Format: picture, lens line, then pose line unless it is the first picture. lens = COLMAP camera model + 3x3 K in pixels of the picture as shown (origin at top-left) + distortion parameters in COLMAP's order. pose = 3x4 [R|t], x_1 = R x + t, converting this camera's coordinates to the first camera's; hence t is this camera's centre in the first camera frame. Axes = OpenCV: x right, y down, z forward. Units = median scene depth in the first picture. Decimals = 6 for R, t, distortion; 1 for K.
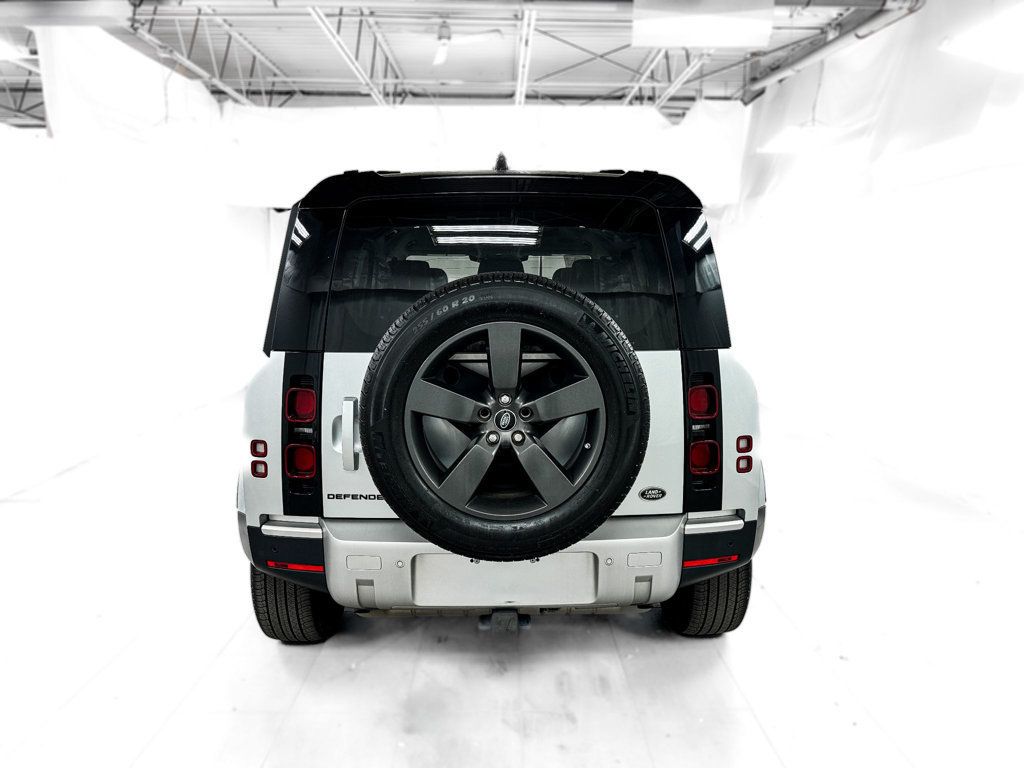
lens RADIAL K [[755.3, 0, 512.0], [0, 755.3, 384.0], [0, 0, 1]] dist [0.035931, -0.010791]
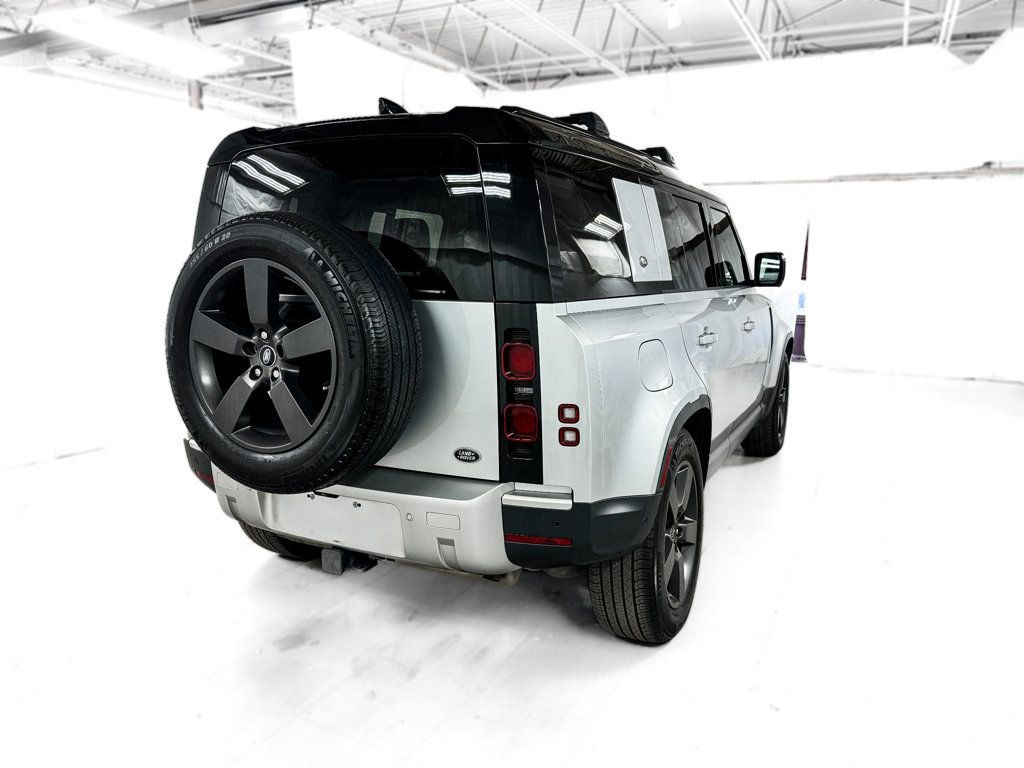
lens RADIAL K [[772.8, 0, 512.0], [0, 772.8, 384.0], [0, 0, 1]] dist [0.034733, -0.003632]
pose [[0.879805, 0.091341, -0.466475, 0.659467], [-0.076785, 0.995785, 0.050164, 0.006147], [0.469091, -0.008316, 0.883111, 0.186611]]
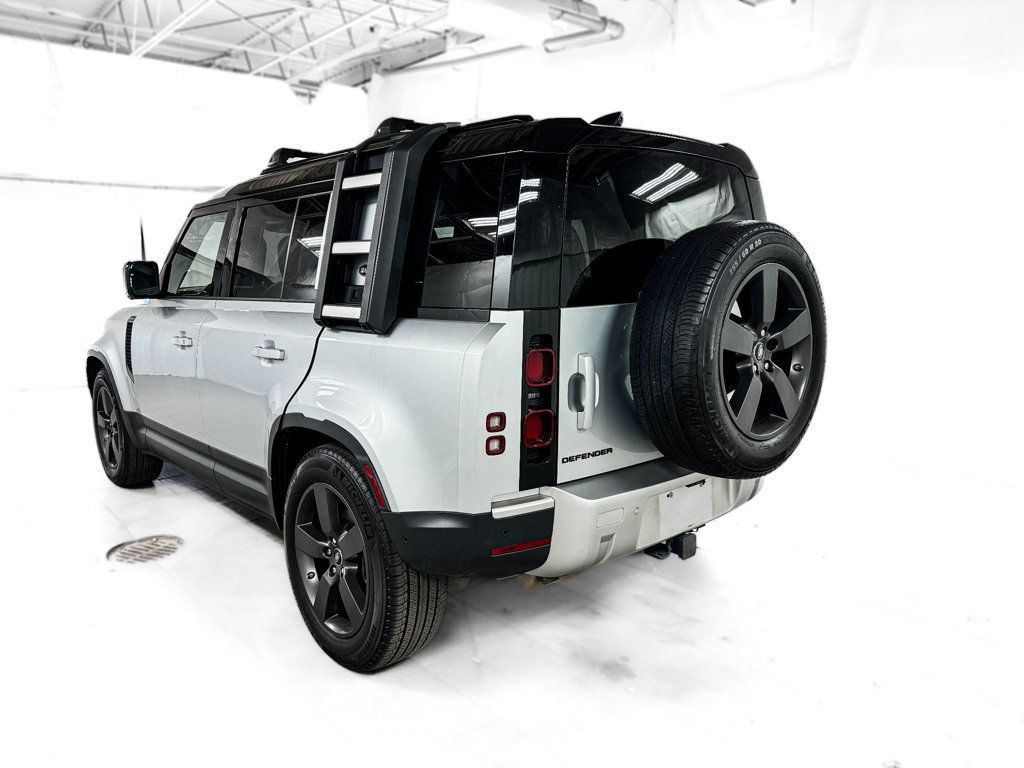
lens RADIAL K [[744.1, 0, 512.0], [0, 744.1, 384.0], [0, 0, 1]] dist [0.069430, -0.081317]
pose [[0.747923, -0.113244, 0.654055, -0.873678], [0.107402, 0.993002, 0.049115, 0.000531], [-0.655039, 0.033513, 0.754851, 0.330827]]
